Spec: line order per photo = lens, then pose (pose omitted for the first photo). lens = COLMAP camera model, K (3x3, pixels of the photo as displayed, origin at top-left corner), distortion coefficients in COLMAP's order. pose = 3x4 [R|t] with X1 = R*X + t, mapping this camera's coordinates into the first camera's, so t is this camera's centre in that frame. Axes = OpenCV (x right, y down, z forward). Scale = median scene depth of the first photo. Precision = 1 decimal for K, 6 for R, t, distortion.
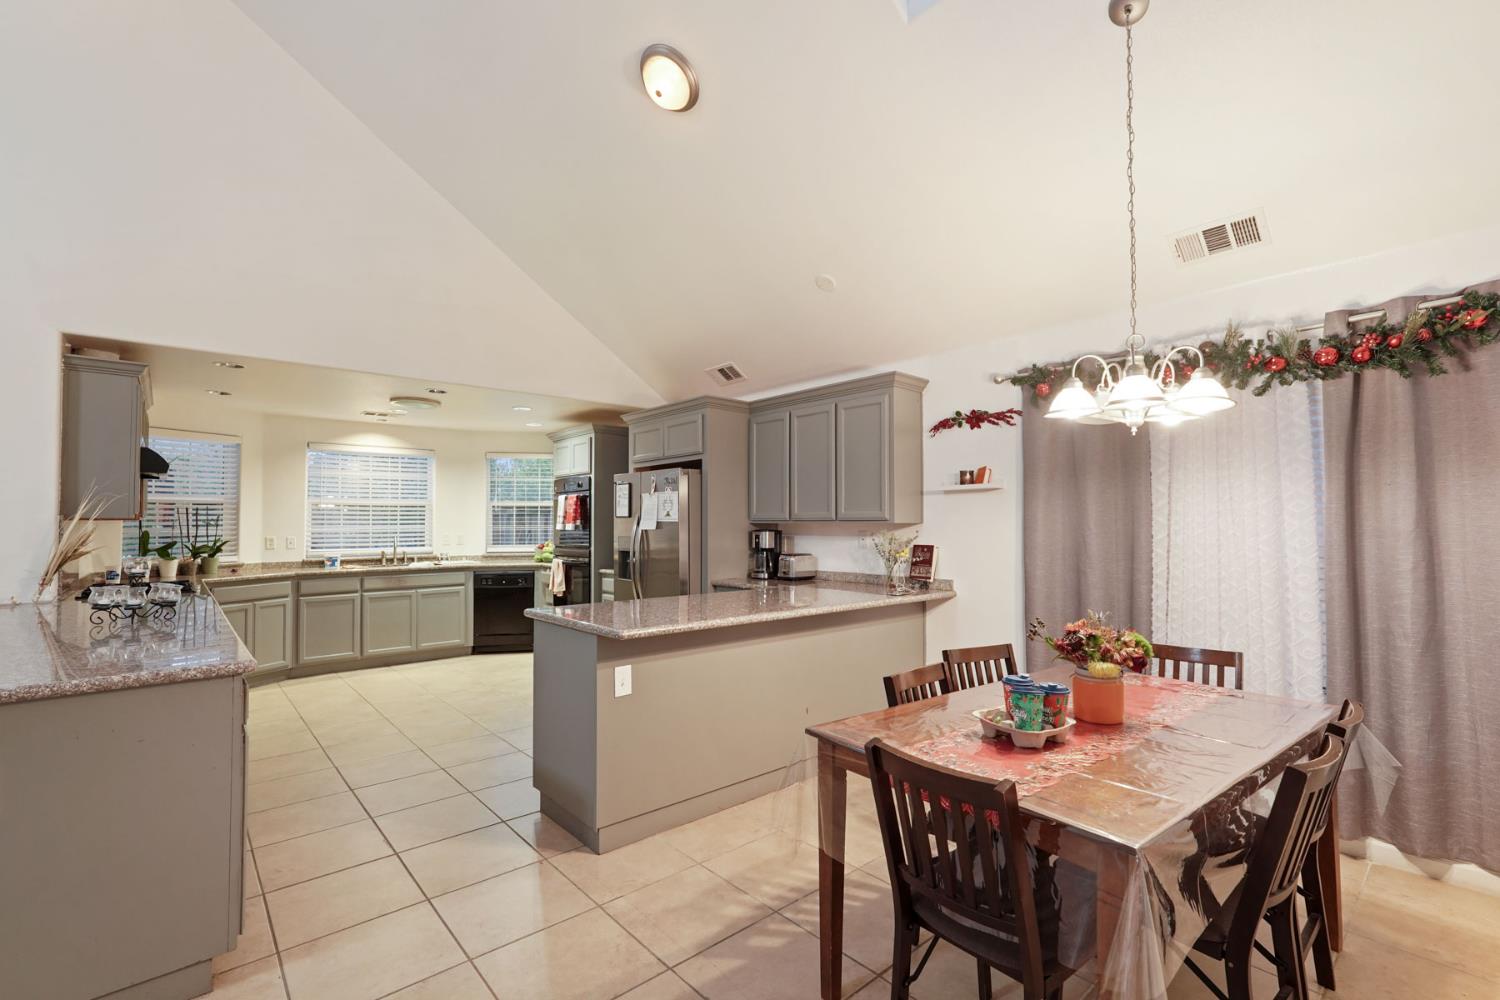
lens RADIAL K [[667.0, 0, 754.0], [0, 667.0, 509.7], [0, 0, 1]] dist [-0.000431, 0.000089]
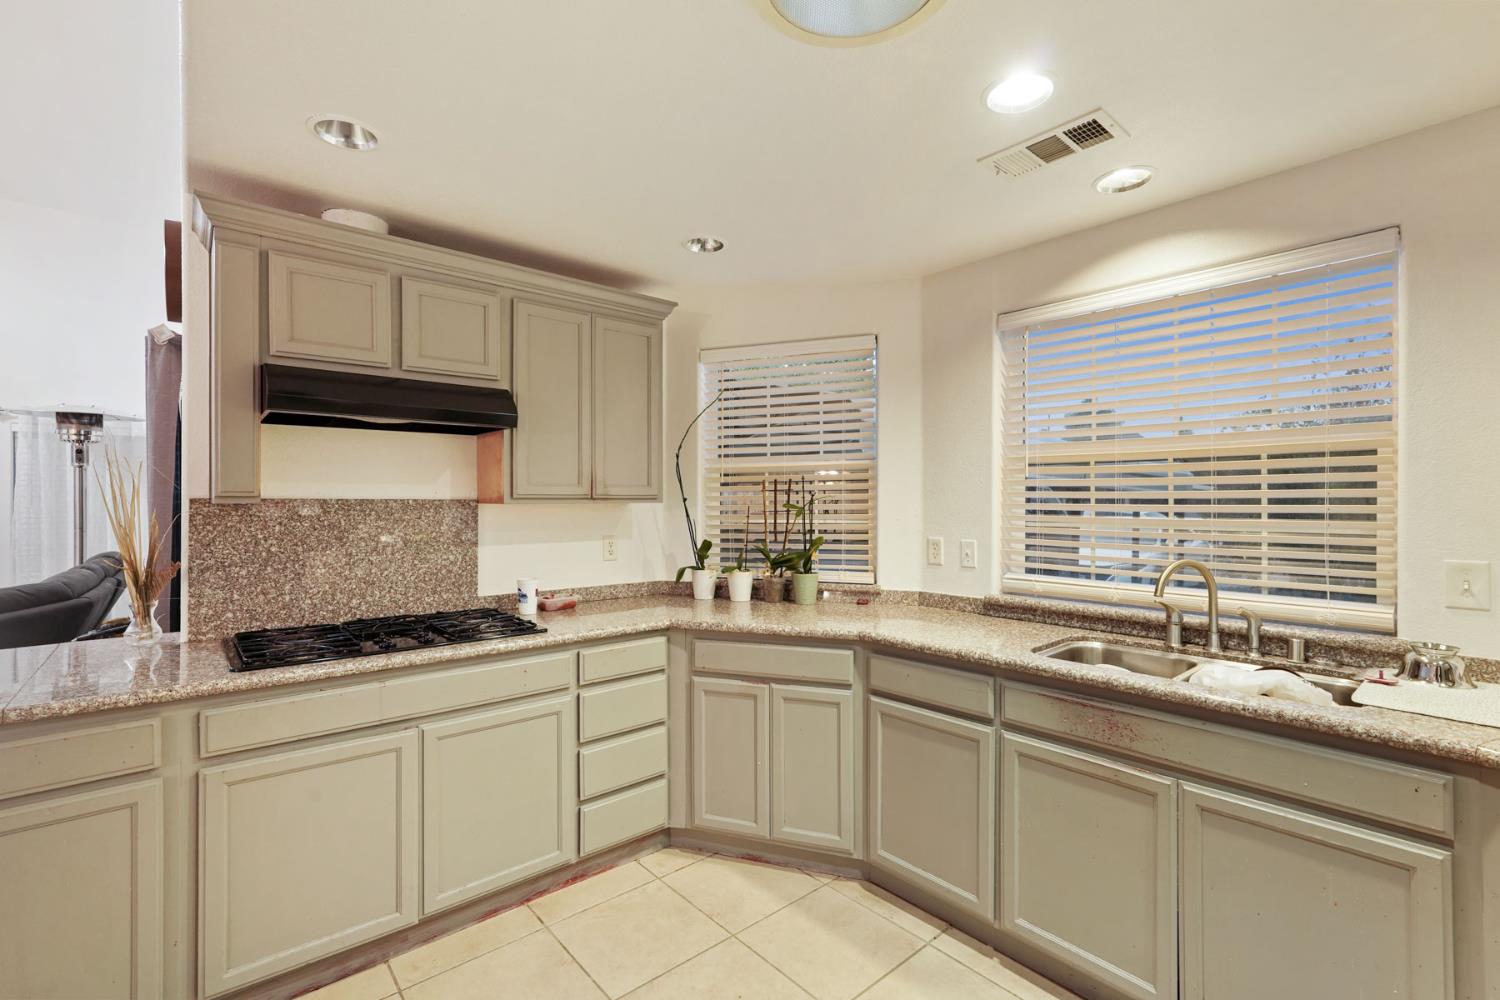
lens RADIAL K [[661.9, 0, 754.6], [0, 661.9, 502.5], [0, 0, 1]] dist [0.000895, 0.001031]
pose [[-0.002164, 0.008123, -0.999965, -0.257921], [0.021206, 0.999743, 0.008075, 0.009458], [0.999773, -0.021188, -0.002335, 0.852859]]
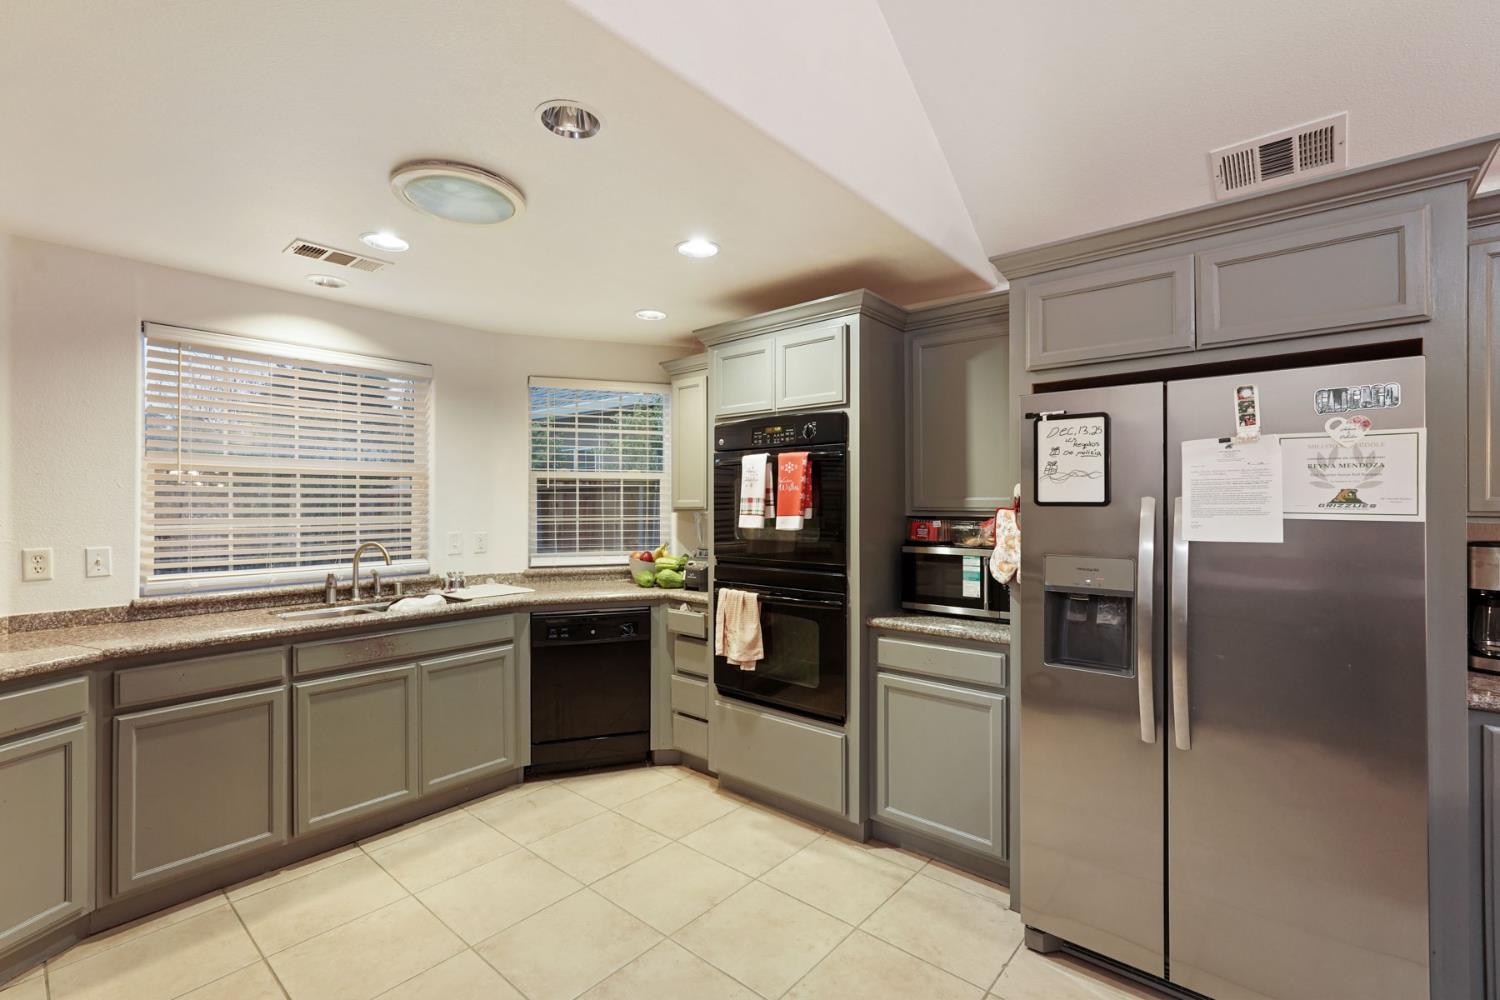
lens RADIAL K [[661.9, 0, 754.6], [0, 661.9, 502.5], [0, 0, 1]] dist [0.000895, 0.001031]
pose [[0.990111, 0.003631, 0.140236, -0.349584], [-0.006144, 0.999828, 0.017490, 0.003652], [-0.140148, -0.018179, 0.989964, 0.536705]]
